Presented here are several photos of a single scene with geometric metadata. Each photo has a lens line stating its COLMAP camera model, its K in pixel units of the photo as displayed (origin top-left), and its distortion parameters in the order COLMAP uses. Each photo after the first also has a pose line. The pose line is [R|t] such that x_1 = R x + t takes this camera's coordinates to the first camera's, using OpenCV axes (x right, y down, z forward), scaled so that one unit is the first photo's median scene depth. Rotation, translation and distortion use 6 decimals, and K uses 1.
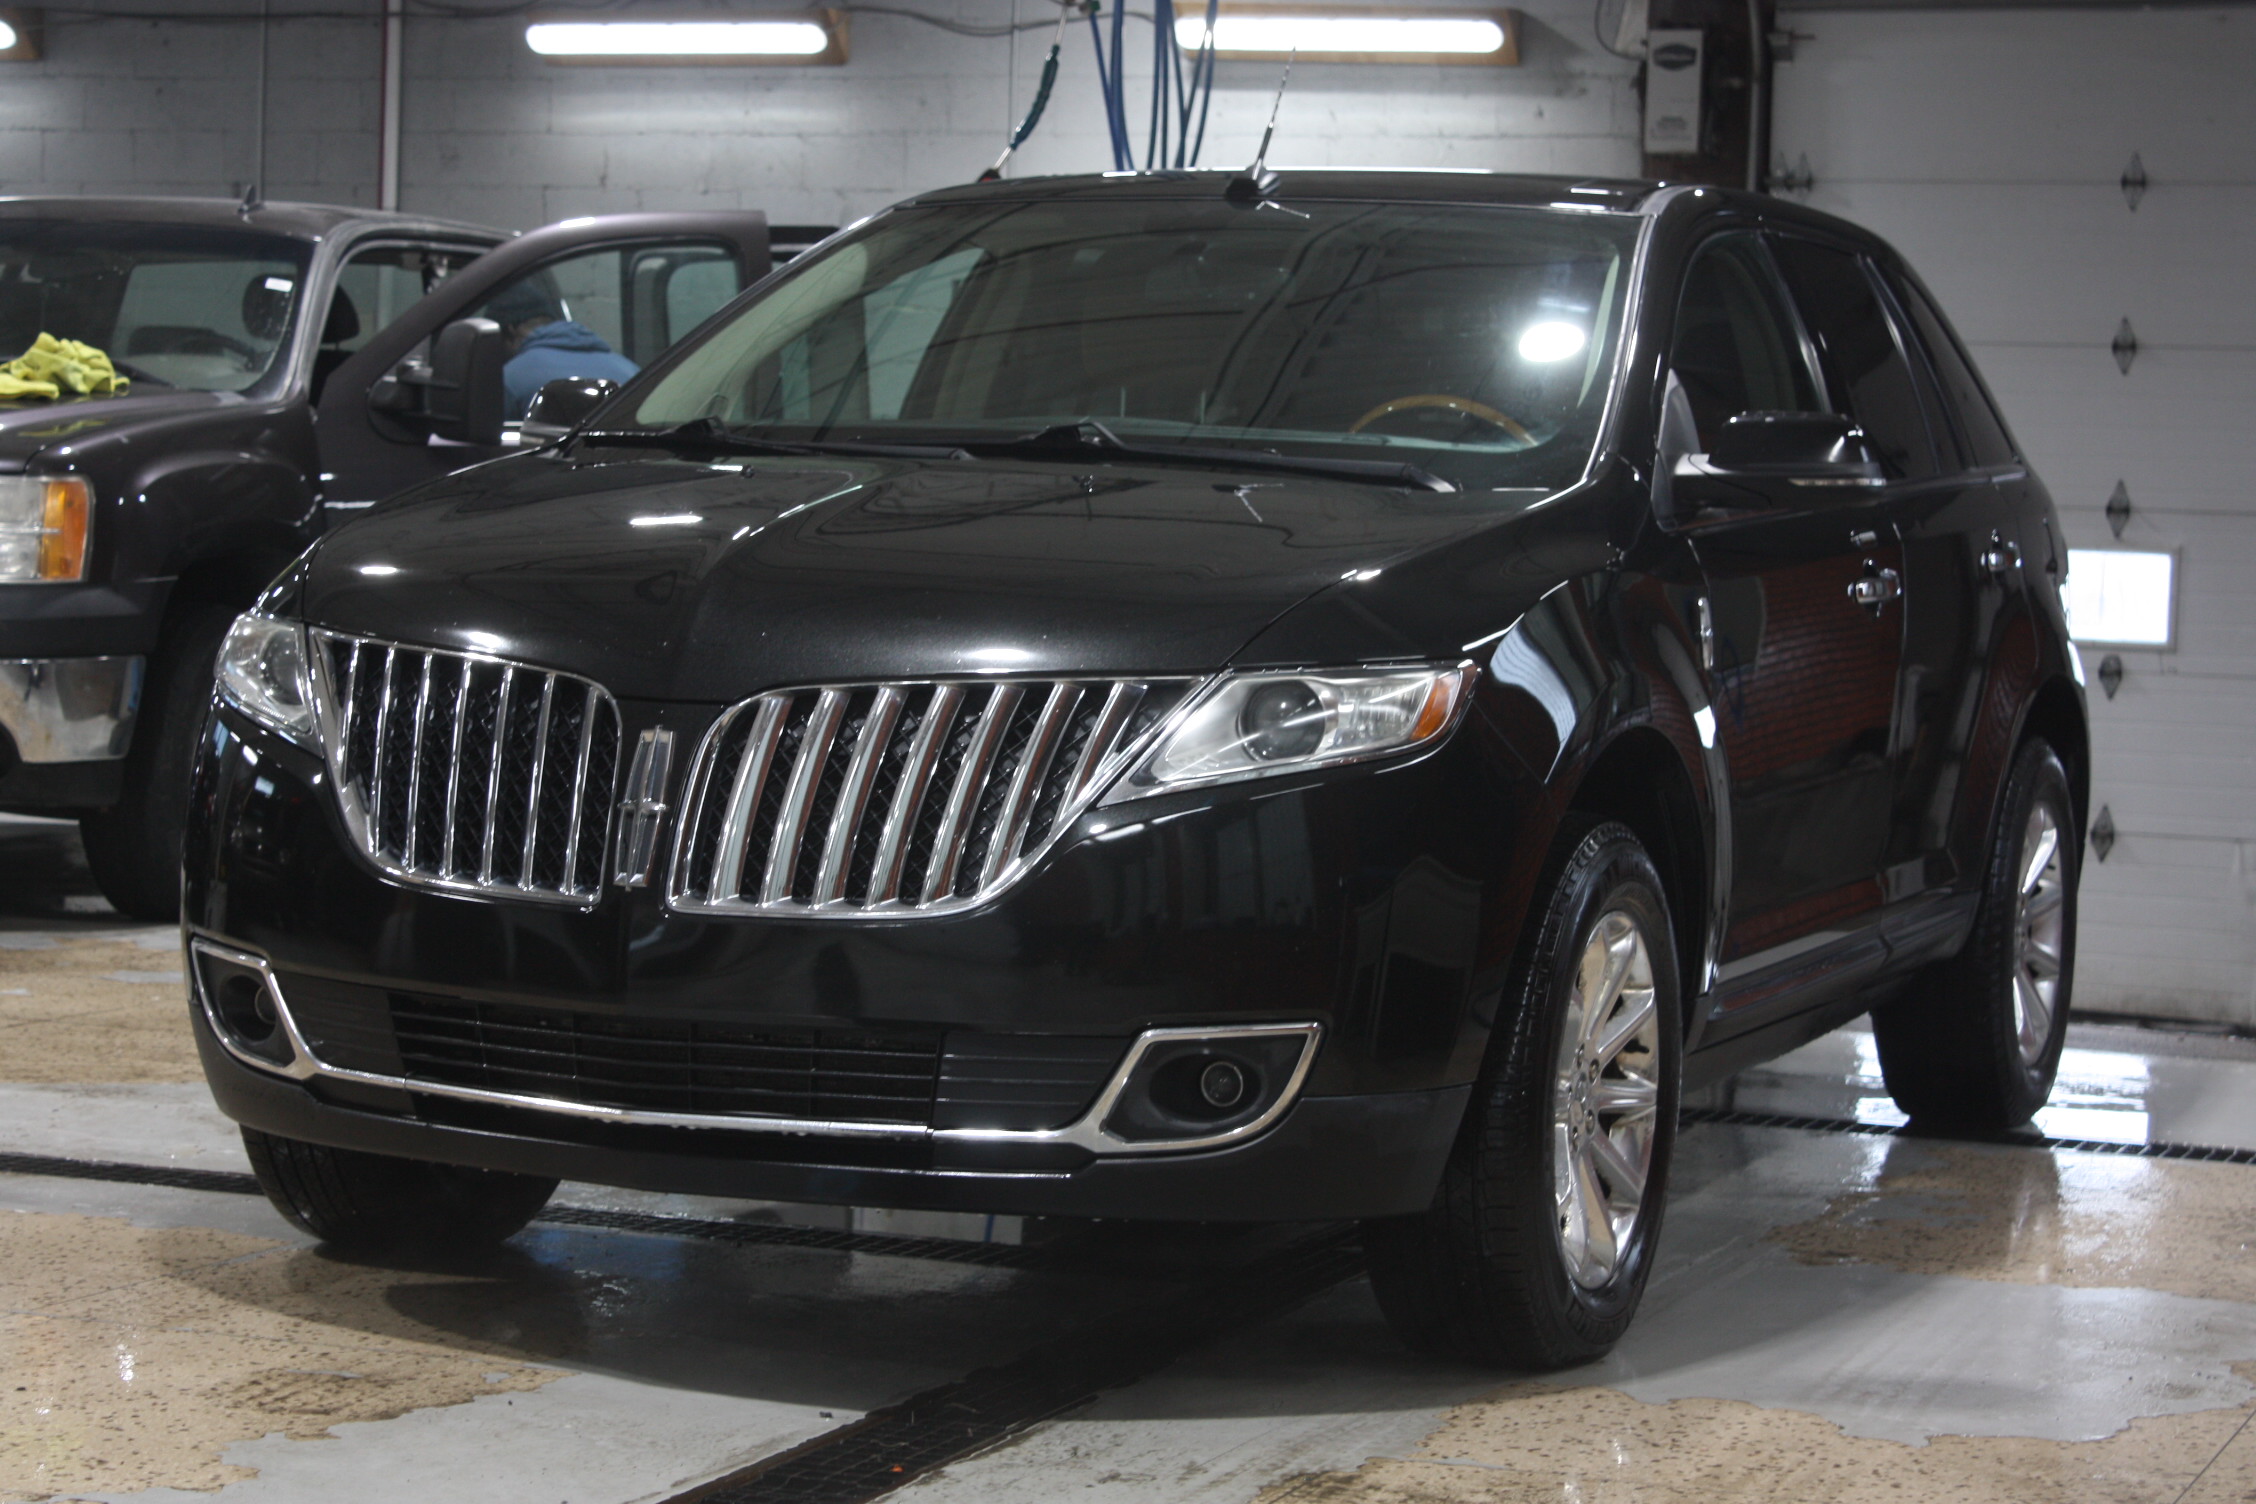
lens RADIAL K [[5004.5, 0, 1128.1], [0, 5004.5, 750.1], [0, 0, 1]] dist [-0.025293, 0.000000]
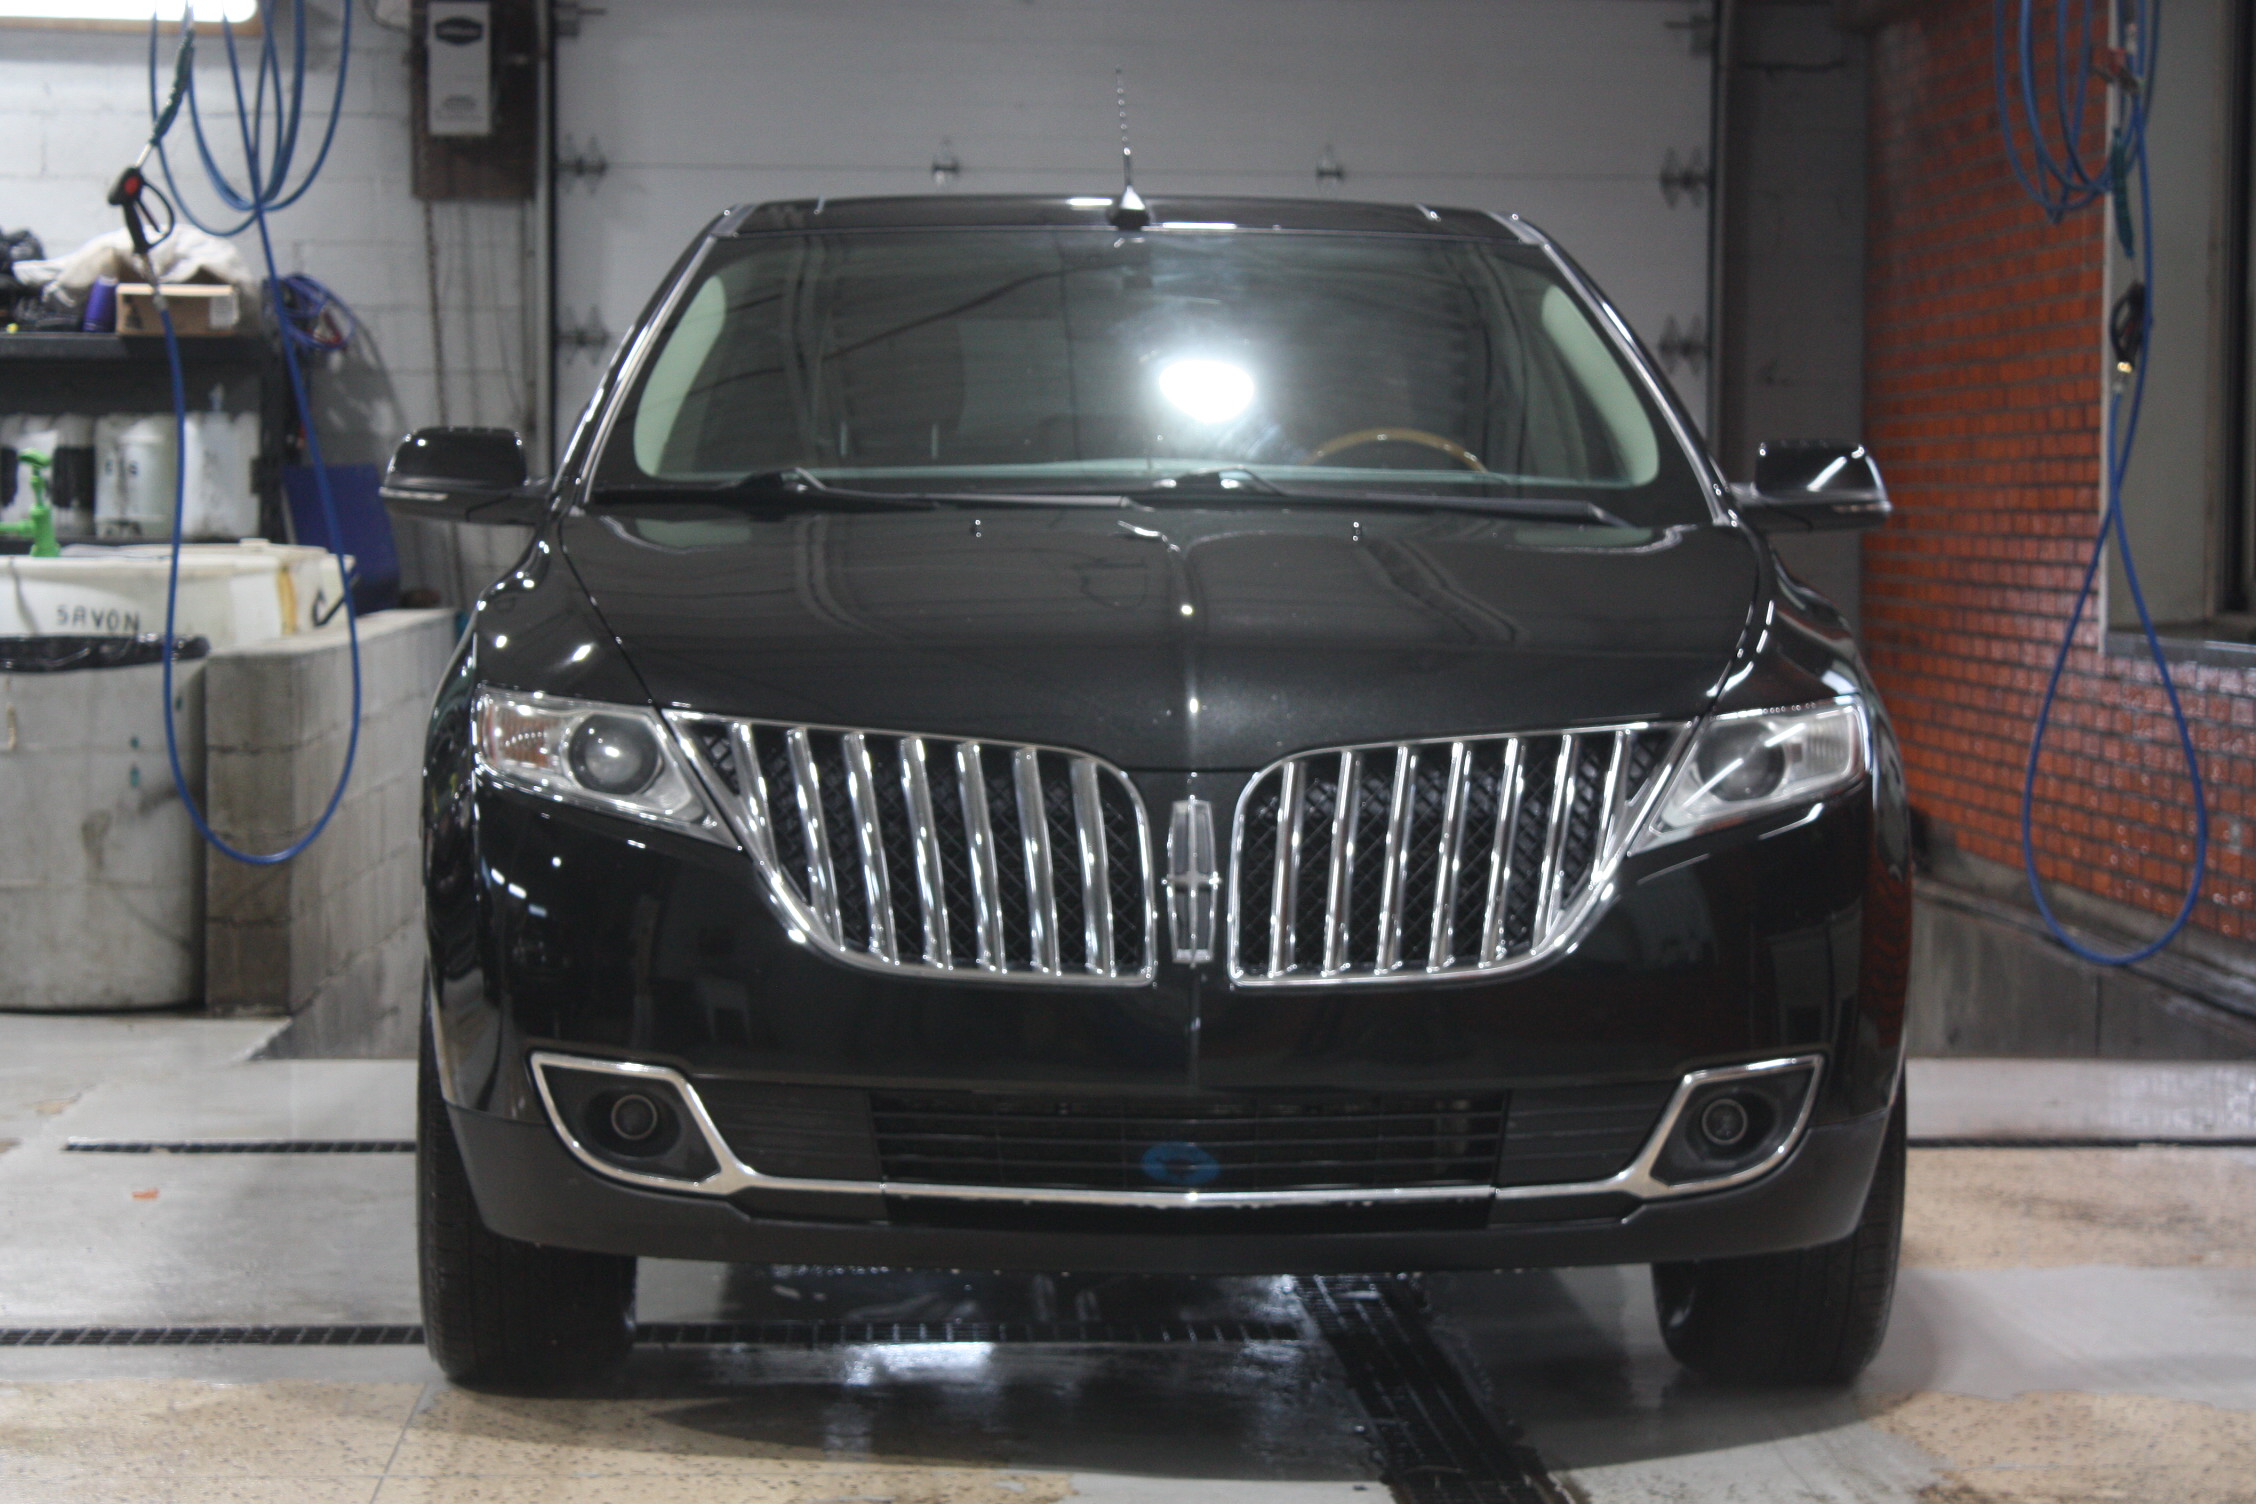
lens RADIAL K [[5543.6, 0, 1127.9], [0, 5543.6, 754.0], [0, 0, 1]] dist [0.101673, 0.000000]
pose [[0.903604, -0.044973, 0.426003, -0.547351], [0.044547, 0.998947, 0.010968, -0.024770], [-0.426047, 0.009066, 0.904655, 0.030409]]
